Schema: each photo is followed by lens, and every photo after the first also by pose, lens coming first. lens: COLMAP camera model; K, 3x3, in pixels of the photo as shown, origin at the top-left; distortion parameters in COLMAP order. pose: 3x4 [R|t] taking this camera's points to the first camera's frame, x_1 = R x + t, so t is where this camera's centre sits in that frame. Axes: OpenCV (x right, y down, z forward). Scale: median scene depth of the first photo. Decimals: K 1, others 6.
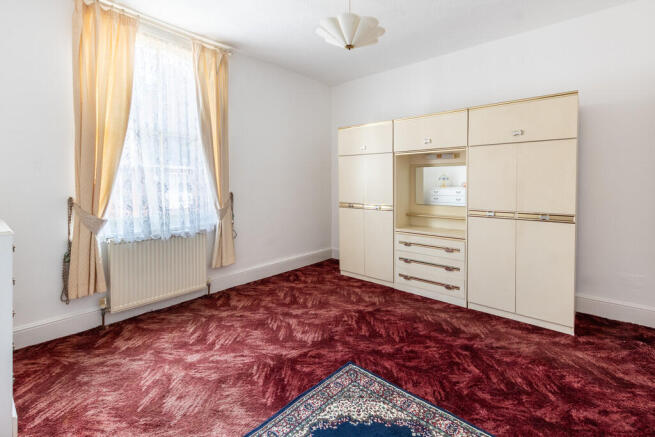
lens RADIAL K [[296.8, 0, 328.1], [0, 296.8, 175.6], [0, 0, 1]] dist [-0.000409, -0.000416]
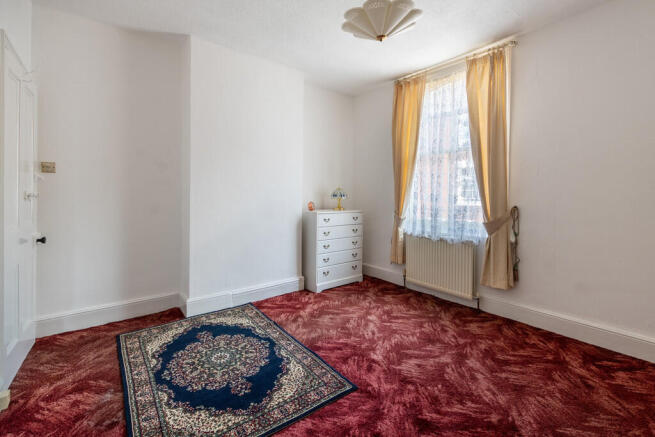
lens RADIAL K [[298.6, 0, 327.5], [0, 298.6, 218.5], [0, 0, 1]] dist [-0.000314, -0.000282]
pose [[-0.192774, 0.083970, -0.977644, 0.800027], [0.023234, 0.996443, 0.081003, 0.018630], [0.980968, -0.007099, -0.194039, 0.910796]]
